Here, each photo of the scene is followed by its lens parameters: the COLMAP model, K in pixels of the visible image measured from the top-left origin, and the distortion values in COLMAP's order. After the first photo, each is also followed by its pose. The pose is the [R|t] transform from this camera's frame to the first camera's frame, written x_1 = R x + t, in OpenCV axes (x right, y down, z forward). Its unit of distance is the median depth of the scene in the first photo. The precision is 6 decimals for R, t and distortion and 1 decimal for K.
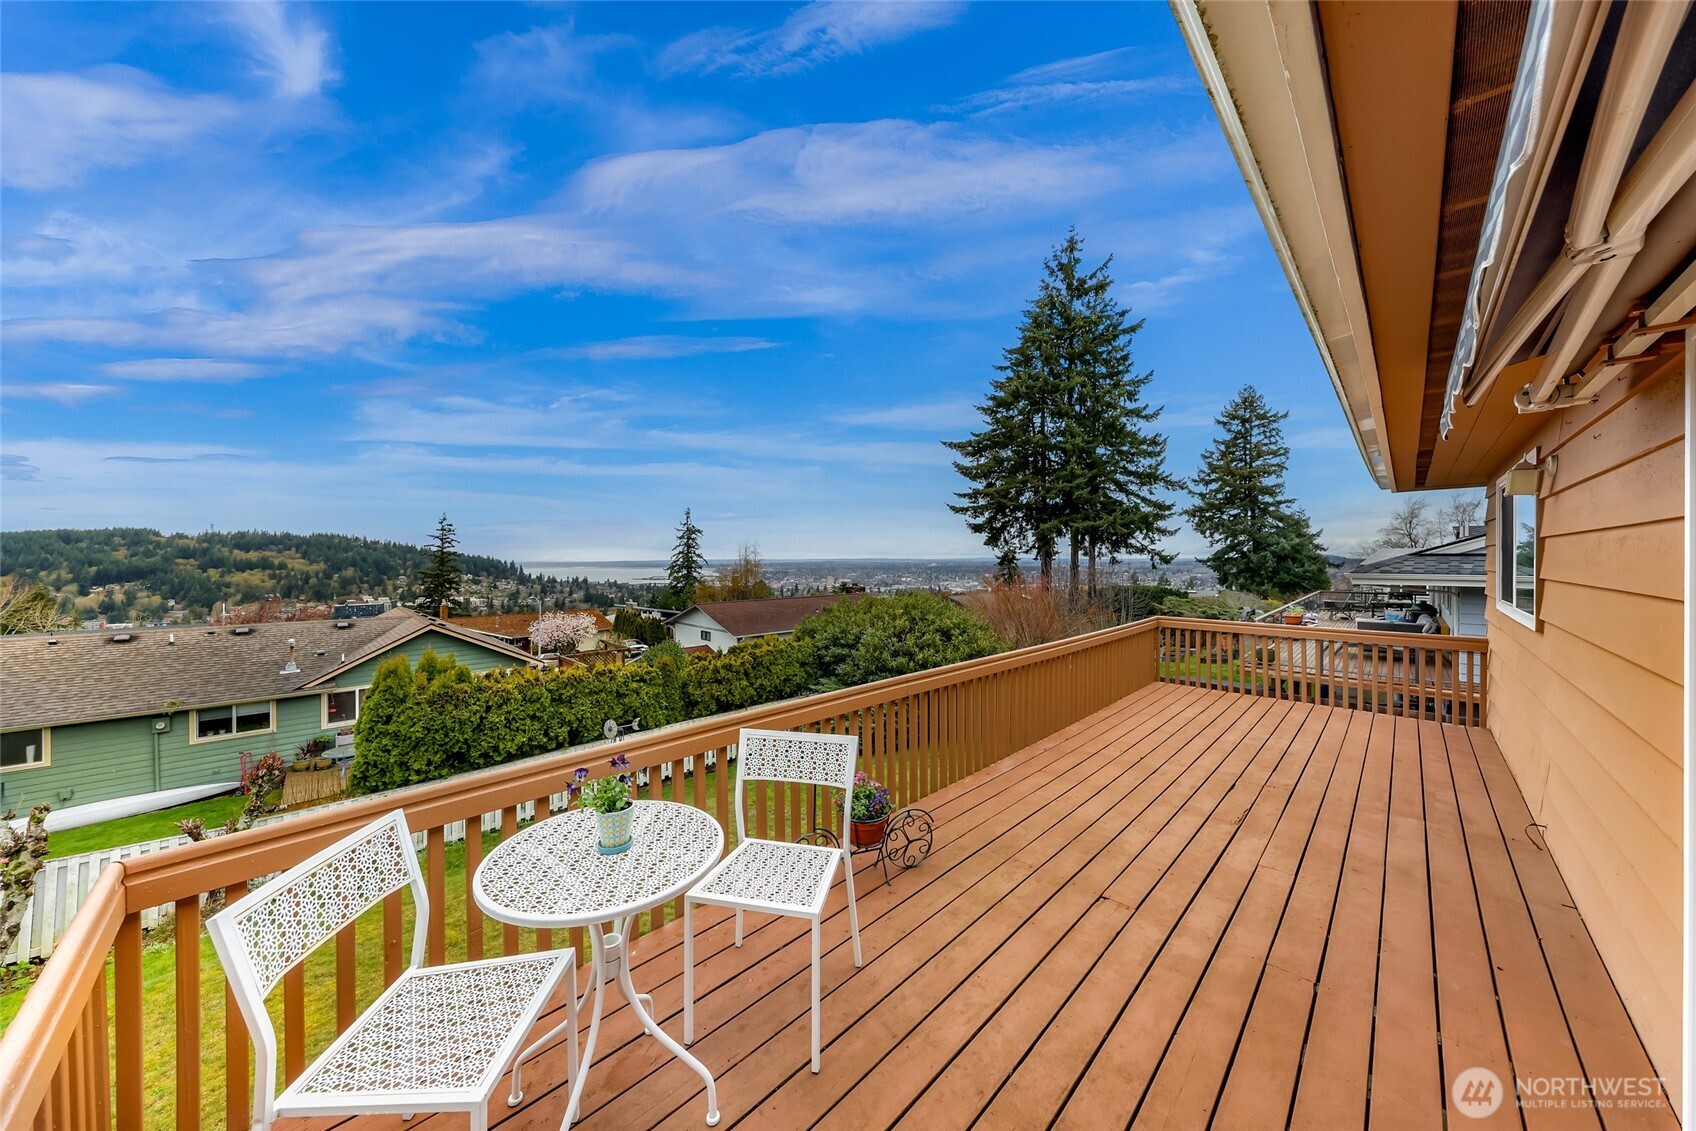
lens RADIAL K [[570.2, 0, 850.3], [0, 570.2, 559.8], [0, 0, 1]] dist [0.000539, -0.000013]
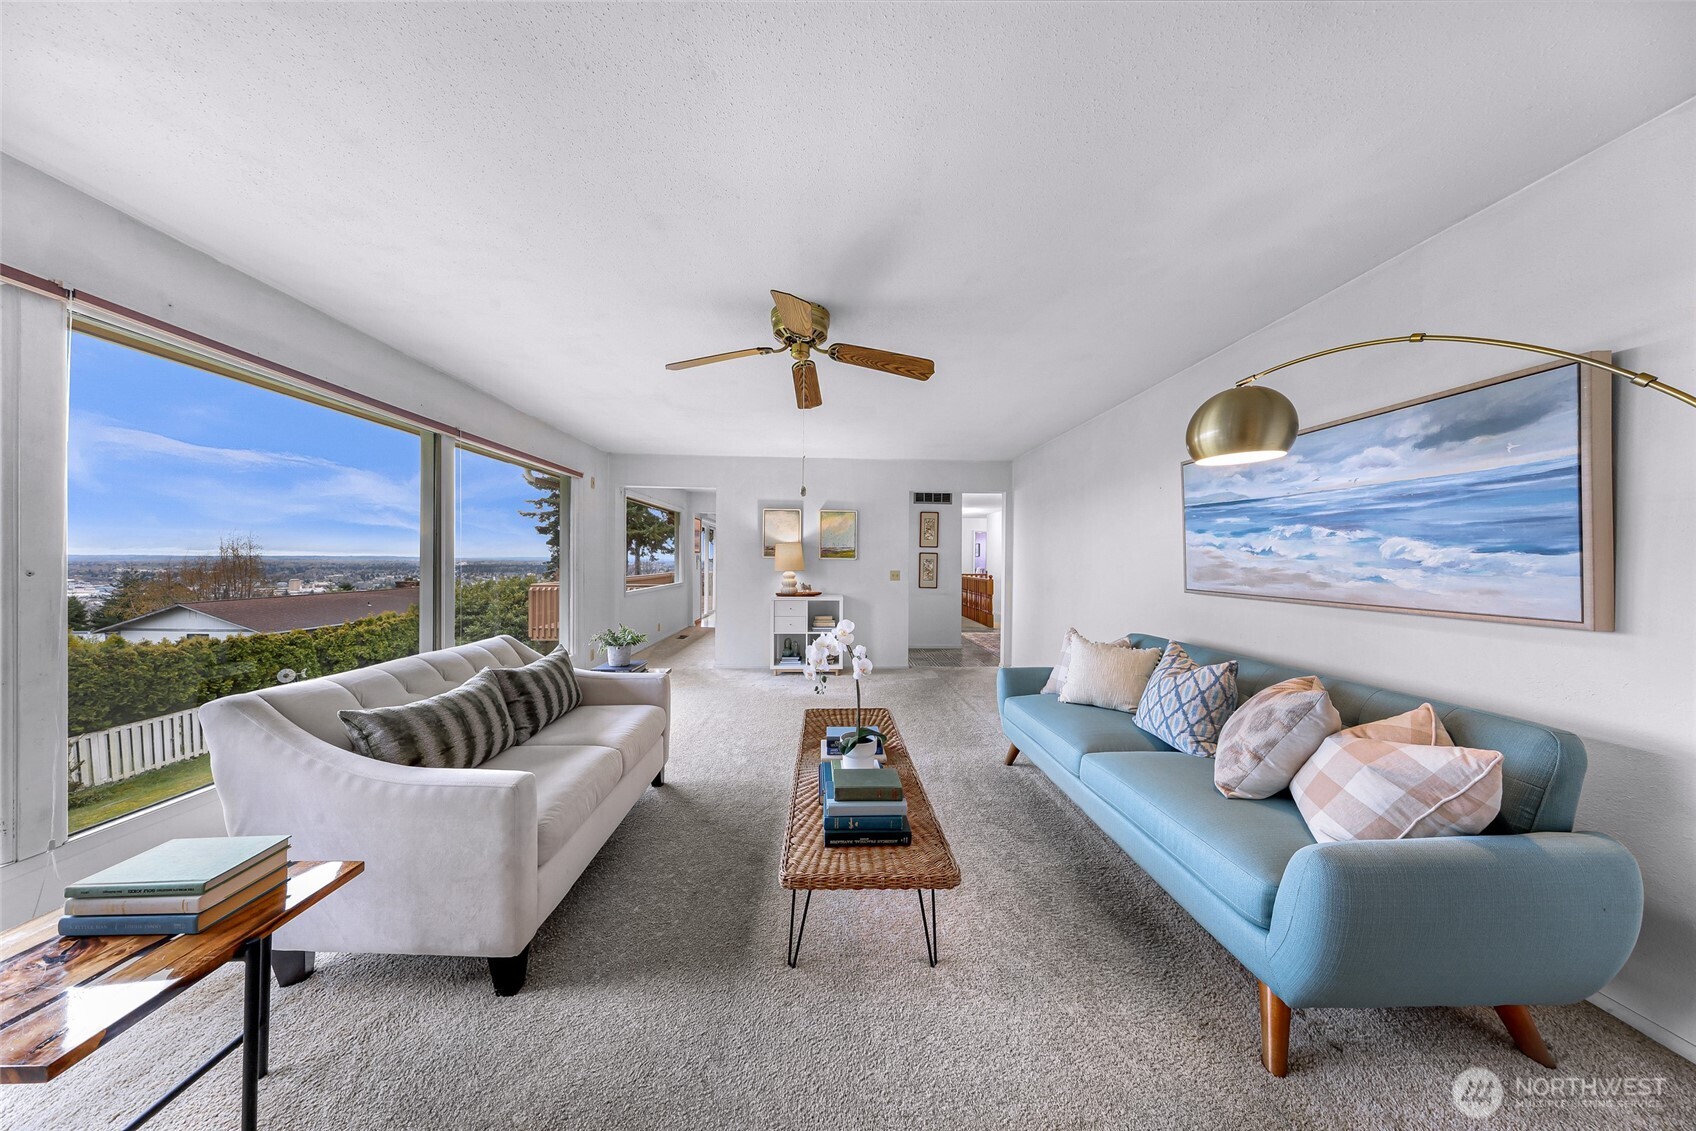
lens RADIAL K [[488.4, 0, 844.7], [0, 488.4, 557.2], [0, 0, 1]] dist [0.005584, -0.000009]
pose [[0.688365, 0.010873, 0.725283, -0.097442], [-0.006986, 0.999941, -0.008360, 0.006075], [-0.725331, 0.000688, 0.688400, -0.195515]]
